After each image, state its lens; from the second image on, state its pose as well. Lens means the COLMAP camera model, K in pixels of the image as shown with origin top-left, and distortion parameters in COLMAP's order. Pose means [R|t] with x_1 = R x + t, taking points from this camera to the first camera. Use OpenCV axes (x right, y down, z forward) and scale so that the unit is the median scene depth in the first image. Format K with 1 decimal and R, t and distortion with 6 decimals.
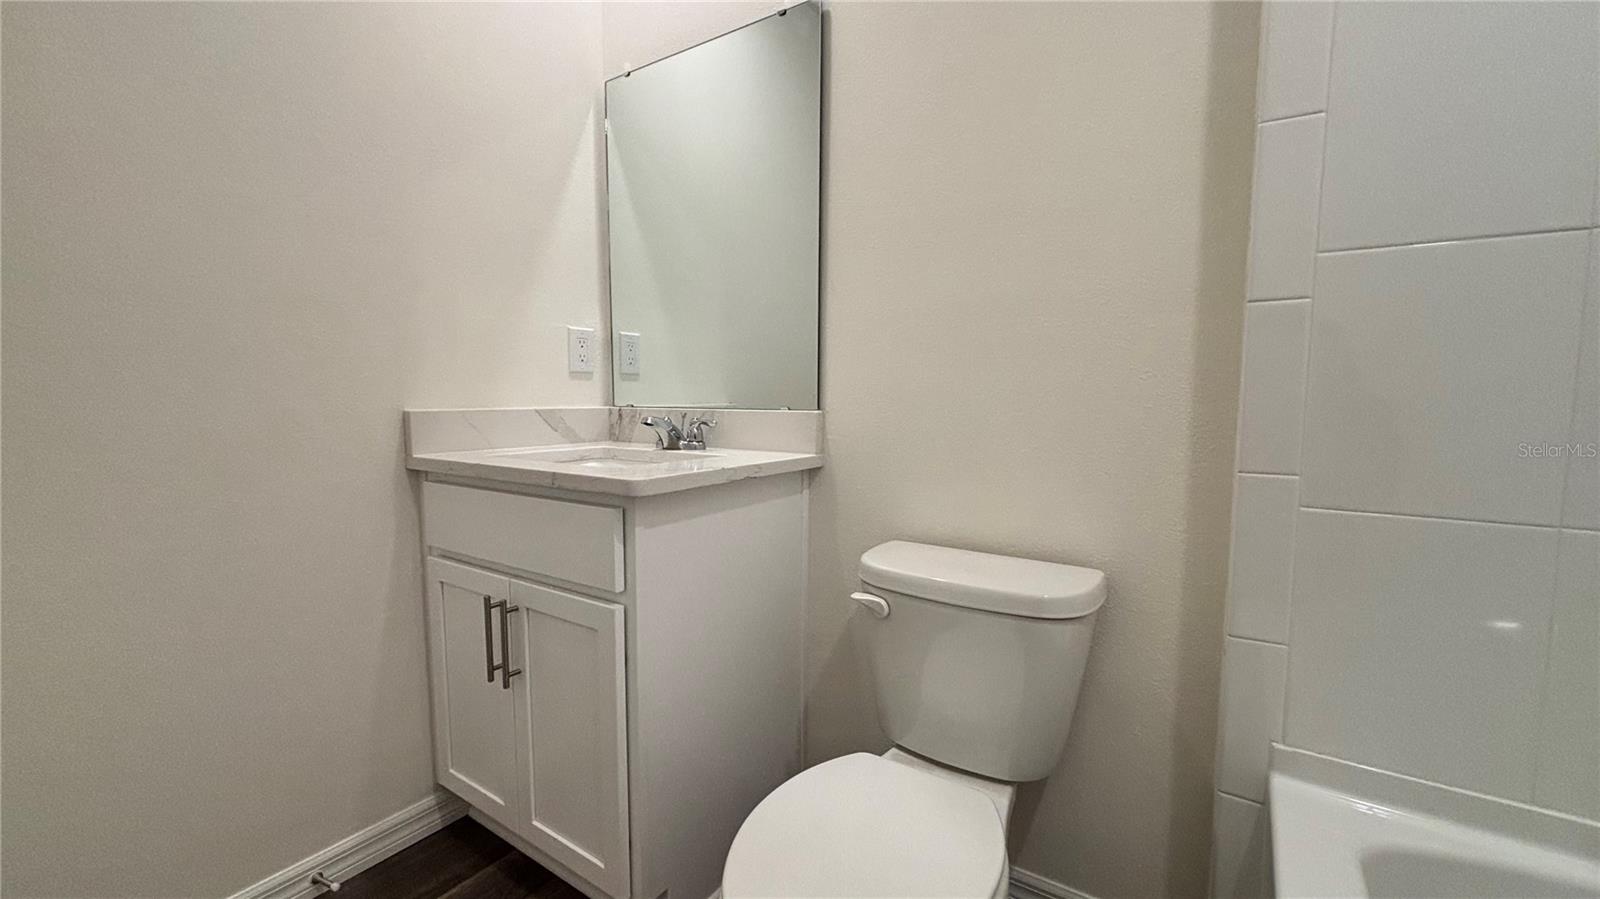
lens RADIAL K [[652.7, 0, 798.7], [0, 652.7, 453.3], [0, 0, 1]] dist [0.014357, 0.000274]
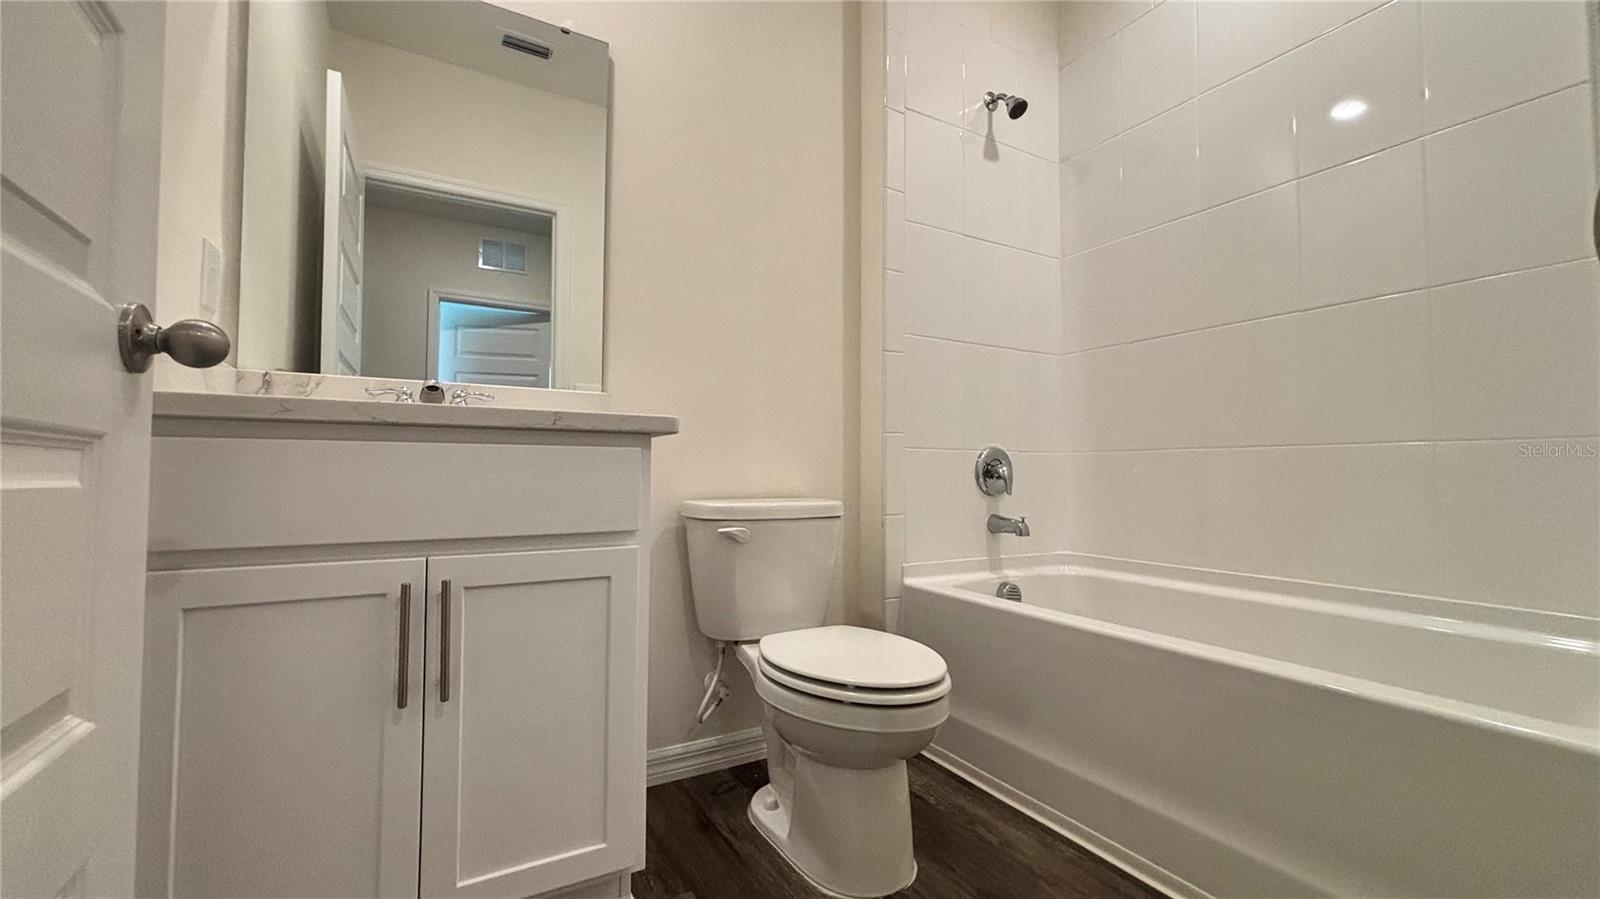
lens RADIAL K [[652.7, 0, 799.5], [0, 652.7, 447.6], [0, 0, 1]] dist [0.014357, 0.000274]
pose [[0.443406, 0.030614, 0.895798, -0.945721], [0.079480, 0.994137, -0.073316, 0.156308], [-0.892790, 0.103707, 0.438373, 0.277090]]
